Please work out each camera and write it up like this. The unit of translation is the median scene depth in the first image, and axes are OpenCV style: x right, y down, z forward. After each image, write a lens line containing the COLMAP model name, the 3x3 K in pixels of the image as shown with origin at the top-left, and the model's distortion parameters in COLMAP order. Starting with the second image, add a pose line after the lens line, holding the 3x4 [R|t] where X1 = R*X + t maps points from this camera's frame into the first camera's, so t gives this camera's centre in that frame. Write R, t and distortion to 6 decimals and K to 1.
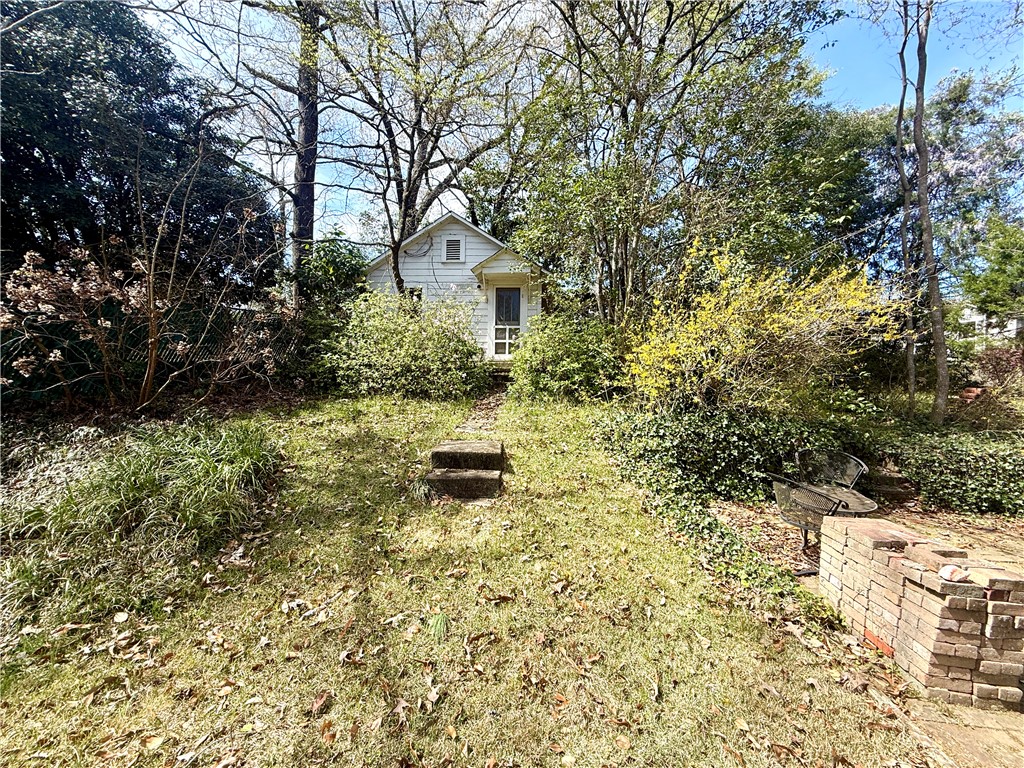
lens RADIAL K [[408.2, 0, 509.8], [0, 408.2, 384.6], [0, 0, 1]] dist [-0.000414, 0.000052]
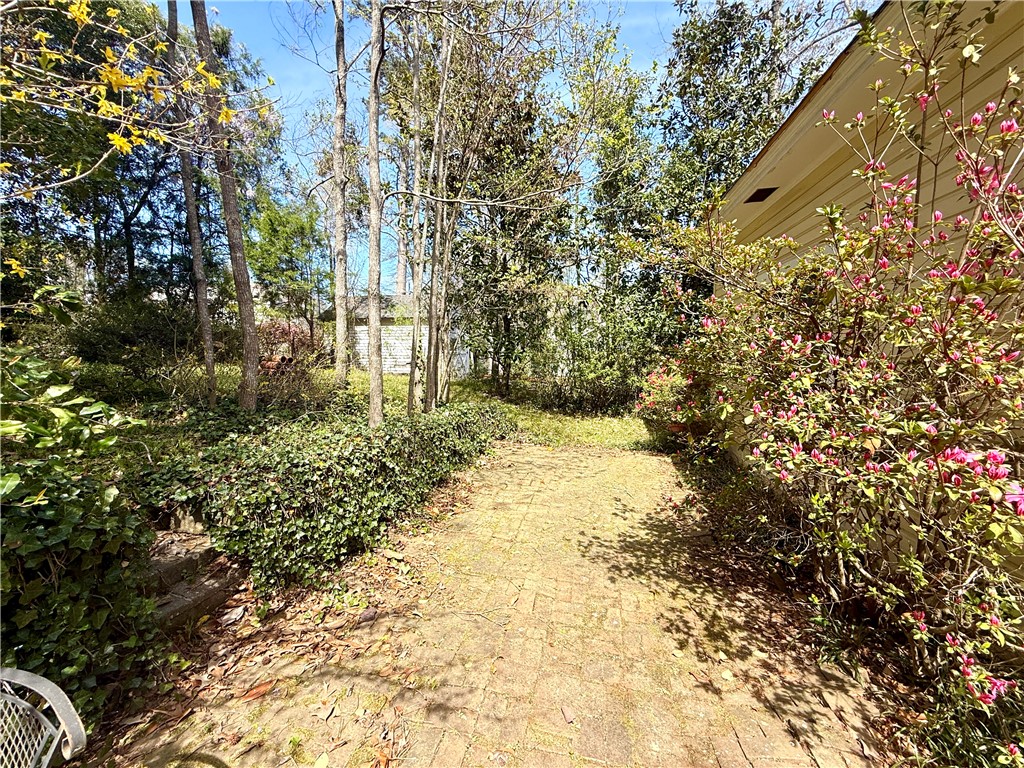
lens RADIAL K [[408.2, 0, 511.8], [0, 408.2, 383.8], [0, 0, 1]] dist [-0.000414, 0.000052]
pose [[0.143513, -0.084630, 0.986023, 0.587757], [0.026113, 0.996314, 0.081713, 0.014774], [-0.989304, 0.014021, 0.145194, 0.613233]]
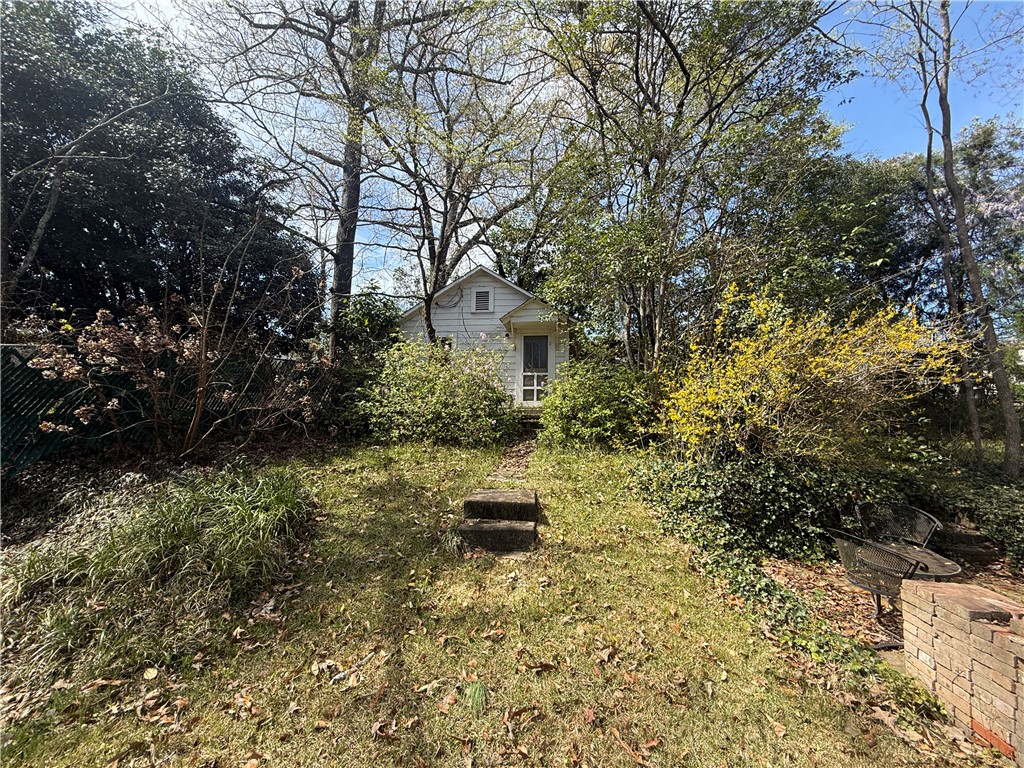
lens RADIAL K [[408.2, 0, 510.1], [0, 408.2, 383.9], [0, 0, 1]] dist [-0.000414, 0.000052]
pose [[0.998071, -0.007548, -0.061629, -0.016269], [0.000327, 0.993208, -0.116351, 0.000310], [0.062089, 0.116107, 0.991294, 0.006222]]
